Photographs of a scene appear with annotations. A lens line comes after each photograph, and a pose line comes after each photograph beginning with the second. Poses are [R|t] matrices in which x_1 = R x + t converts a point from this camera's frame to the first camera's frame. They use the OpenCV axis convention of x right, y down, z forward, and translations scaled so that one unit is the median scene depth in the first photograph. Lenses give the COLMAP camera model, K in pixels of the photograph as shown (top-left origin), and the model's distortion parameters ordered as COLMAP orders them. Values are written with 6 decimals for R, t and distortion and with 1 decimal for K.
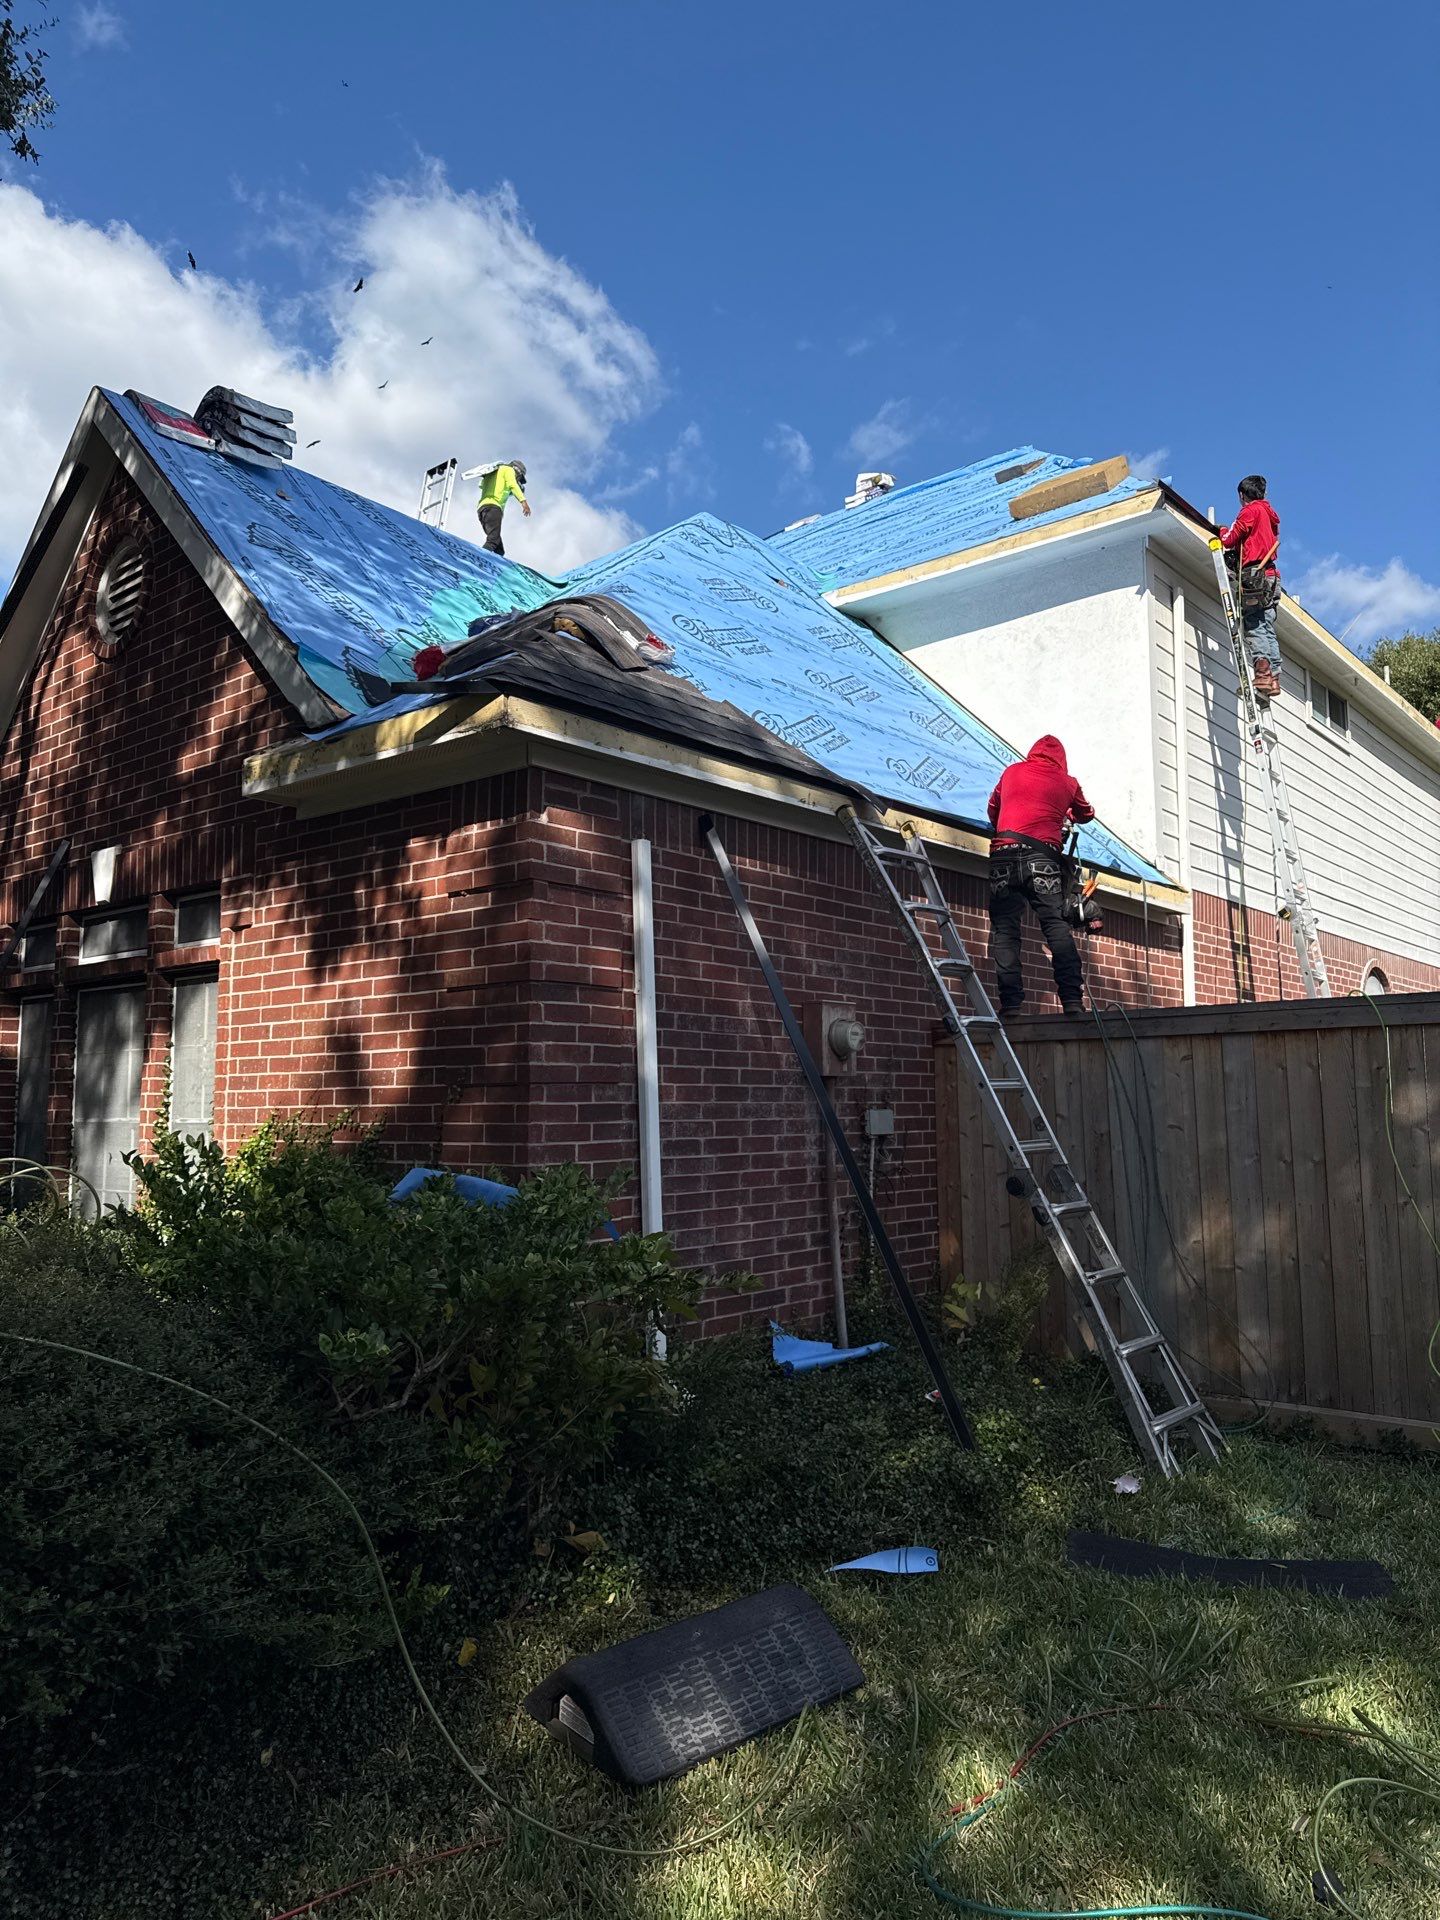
lens RADIAL K [[1285.7, 0, 716.2], [0, 1285.7, 946.6], [0, 0, 1]] dist [0.129122, -0.188391]
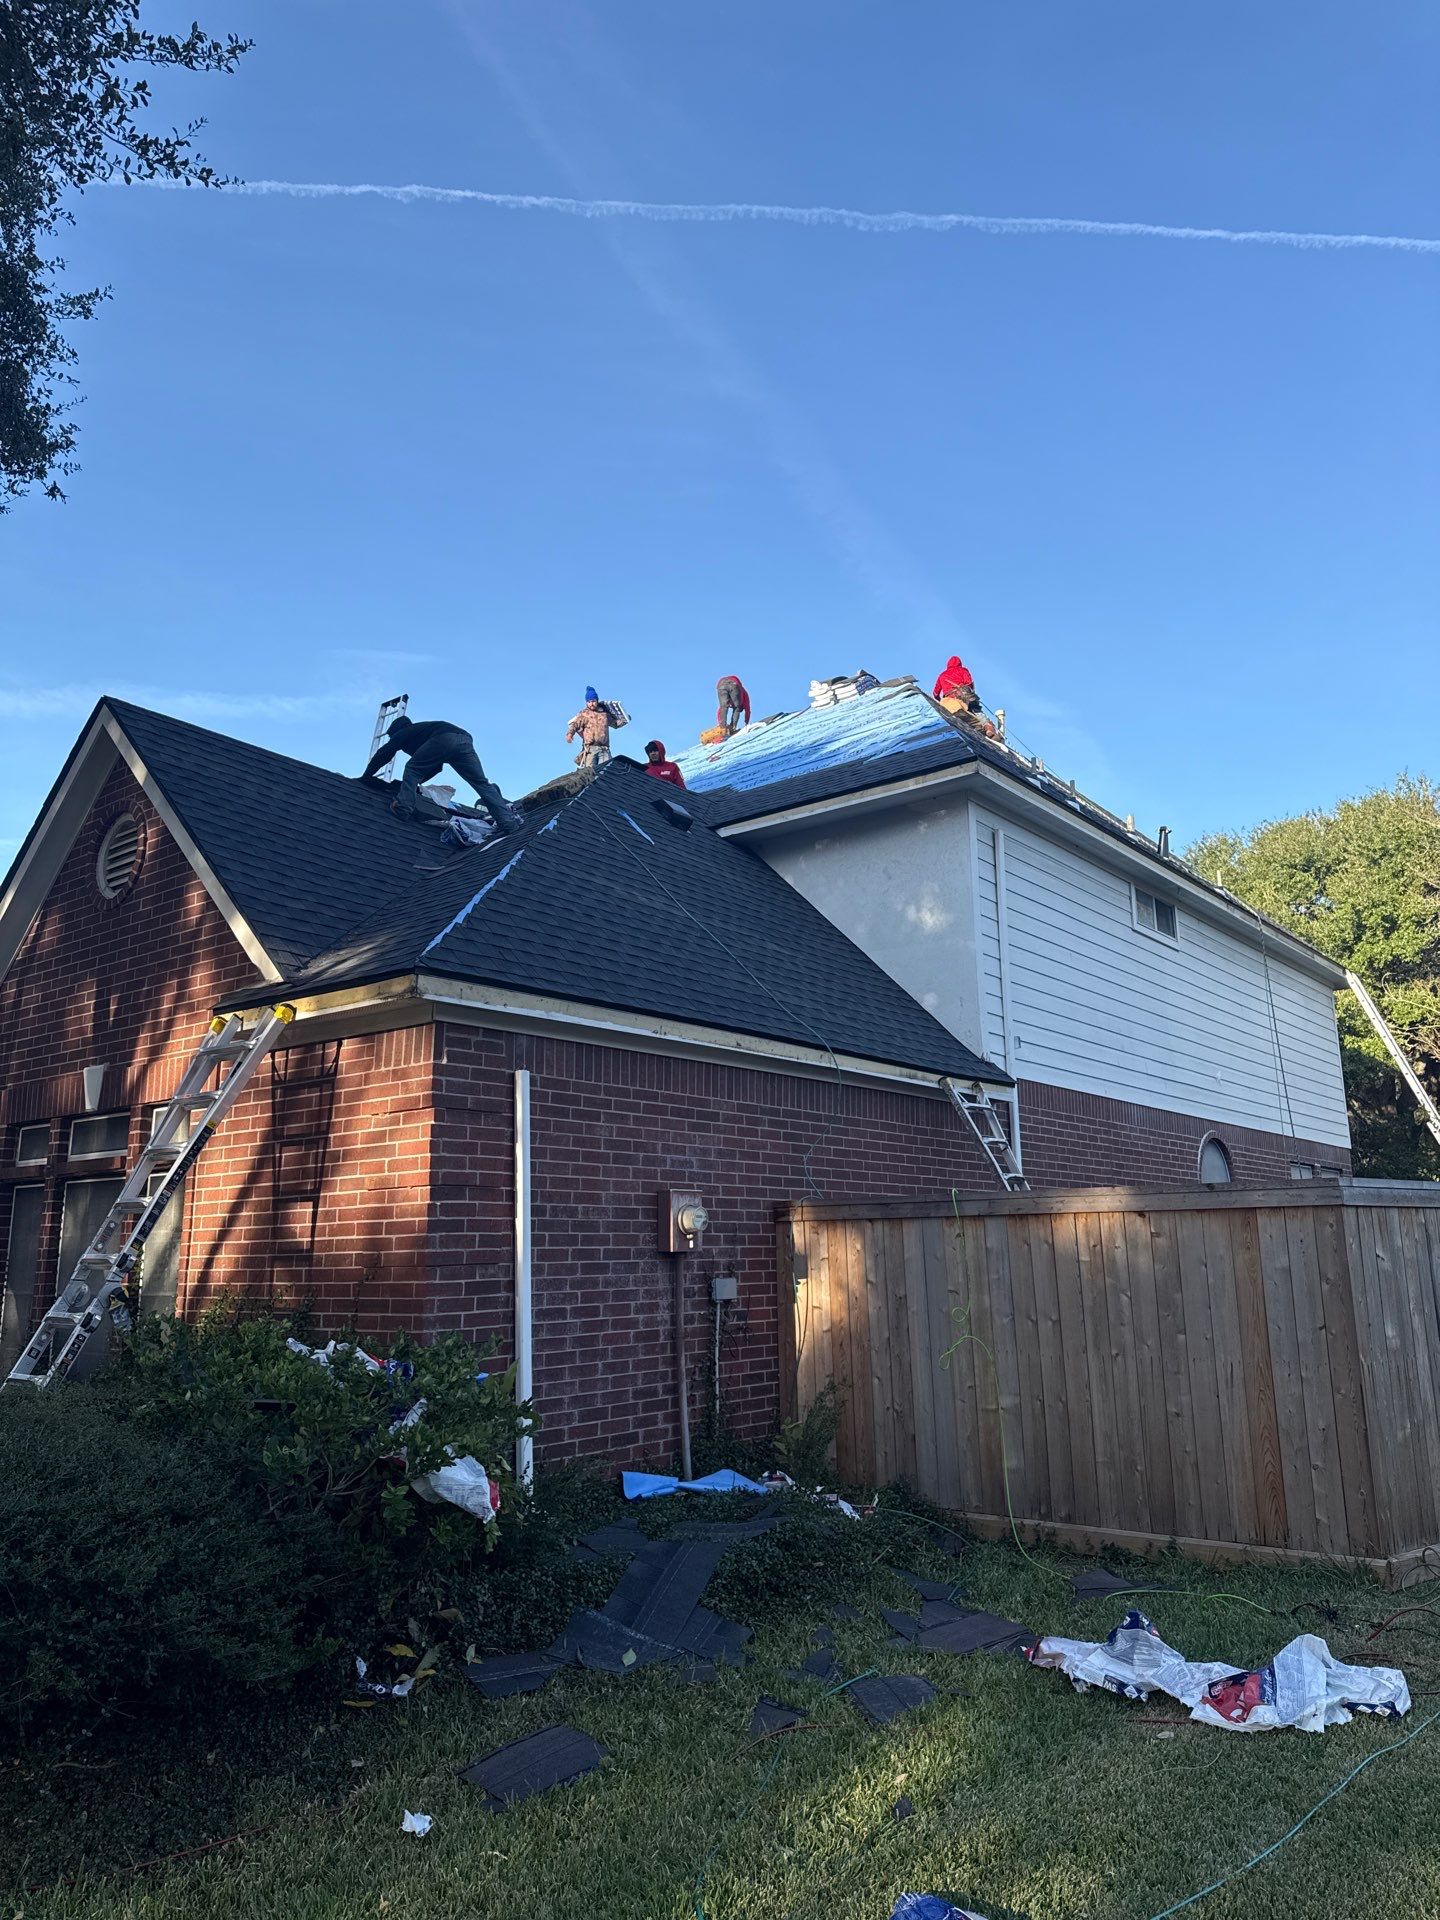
lens RADIAL K [[1285.7, 0, 716.2], [0, 1285.7, 946.6], [0, 0, 1]] dist [0.129122, -0.188391]
pose [[0.999360, 0.002715, 0.035666, 0.082823], [0.001275, 0.993777, -0.111382, -0.055493], [-0.035746, 0.111356, 0.993137, -0.285904]]
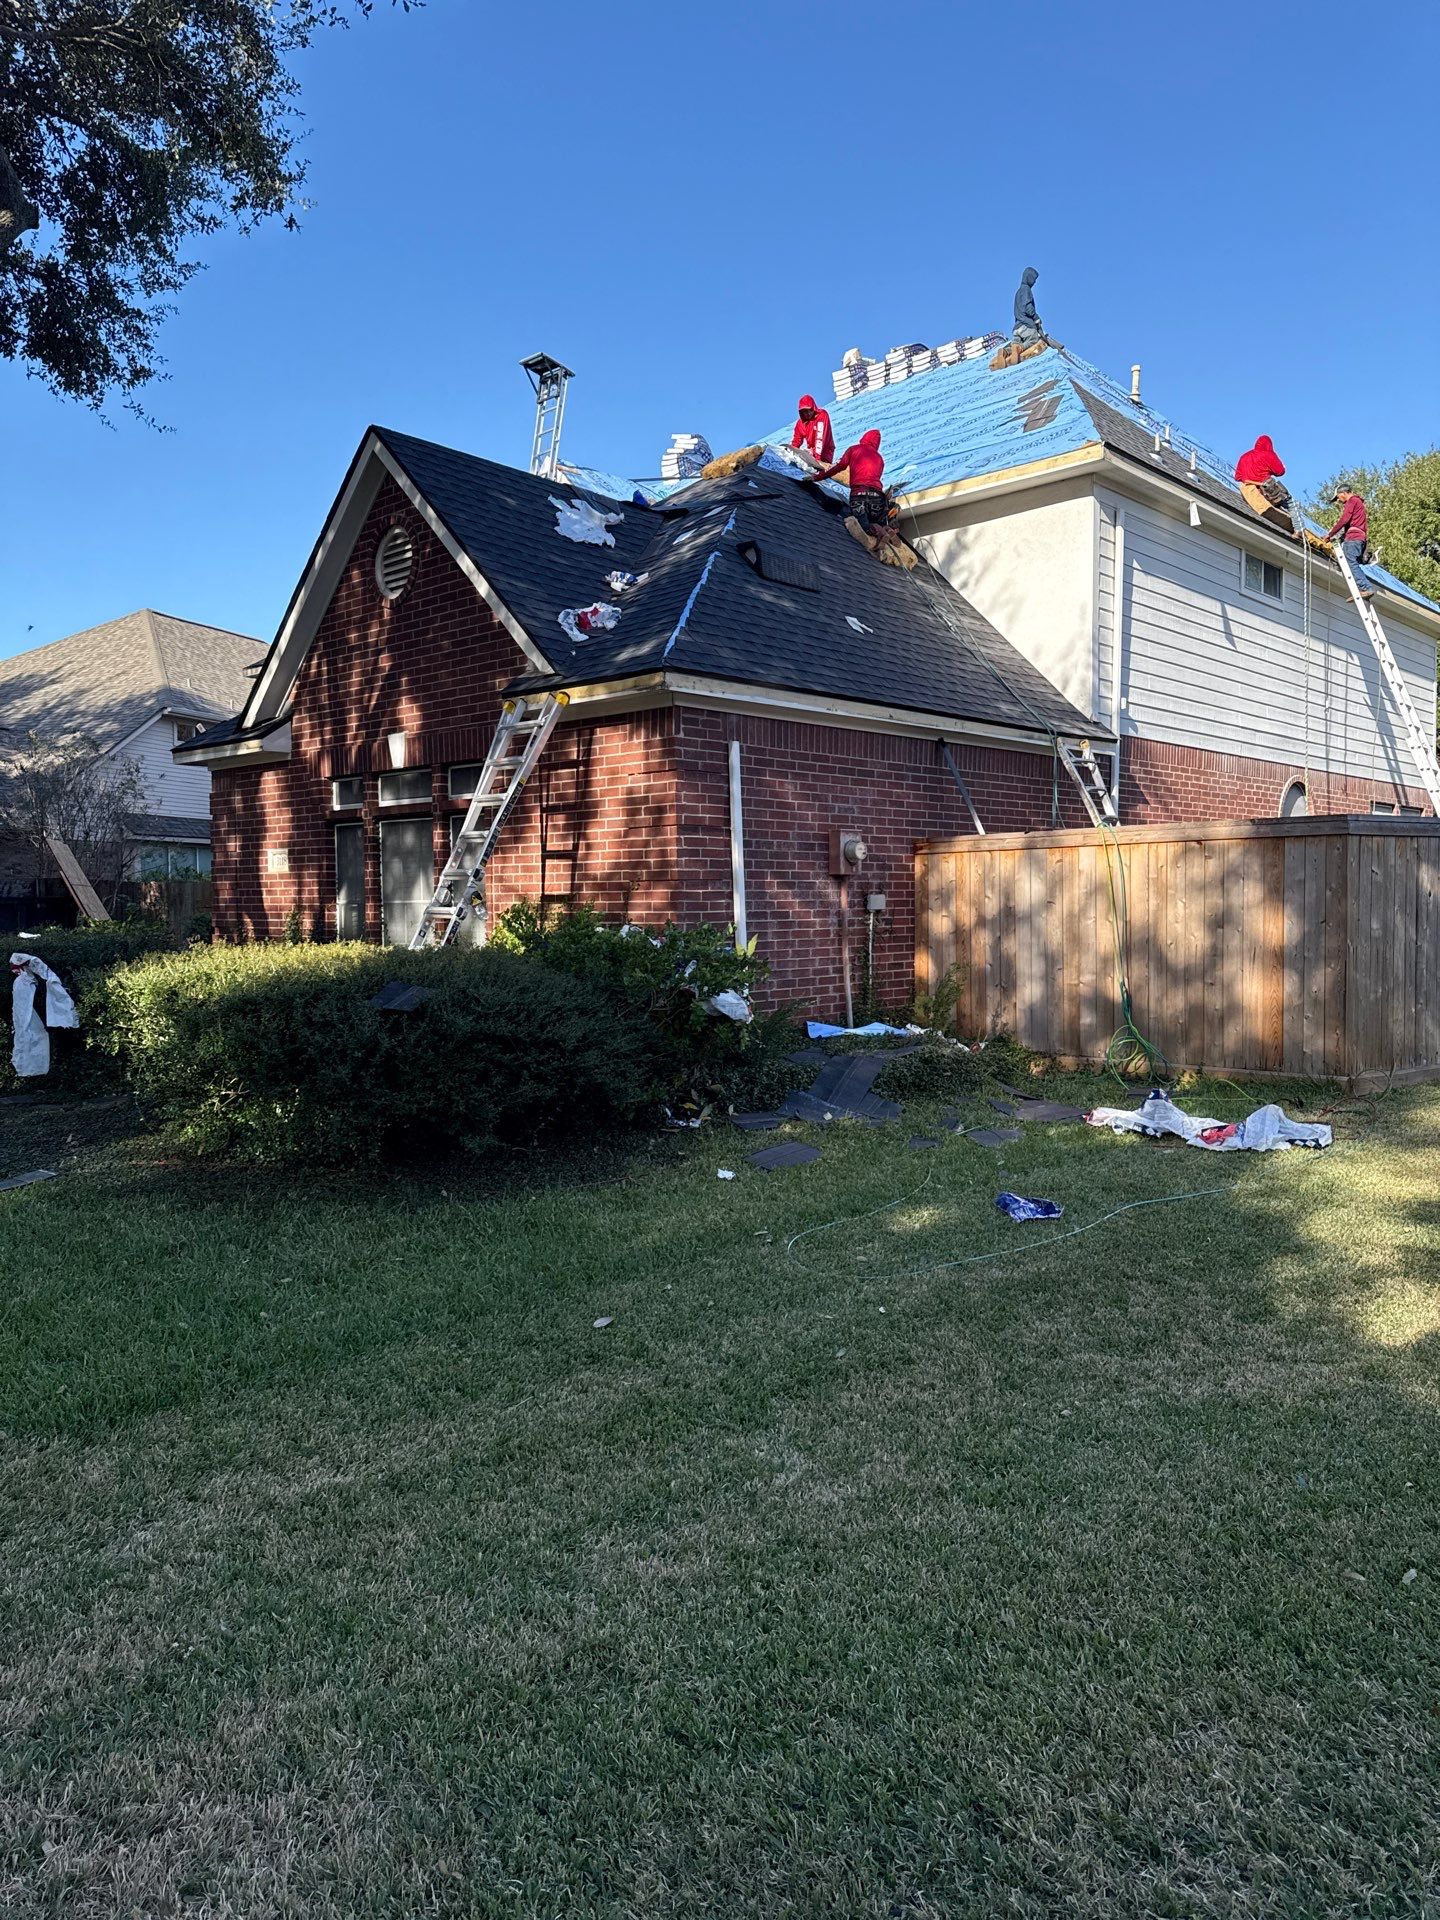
lens RADIAL K [[1276.0, 0, 727.2], [0, 1276.0, 947.1], [0, 0, 1]] dist [0.150530, -0.229802]
pose [[0.999235, -0.000404, -0.039111, 0.000610], [0.006716, 0.986865, 0.161405, -0.079305], [0.038532, -0.161545, 0.986113, -0.691057]]
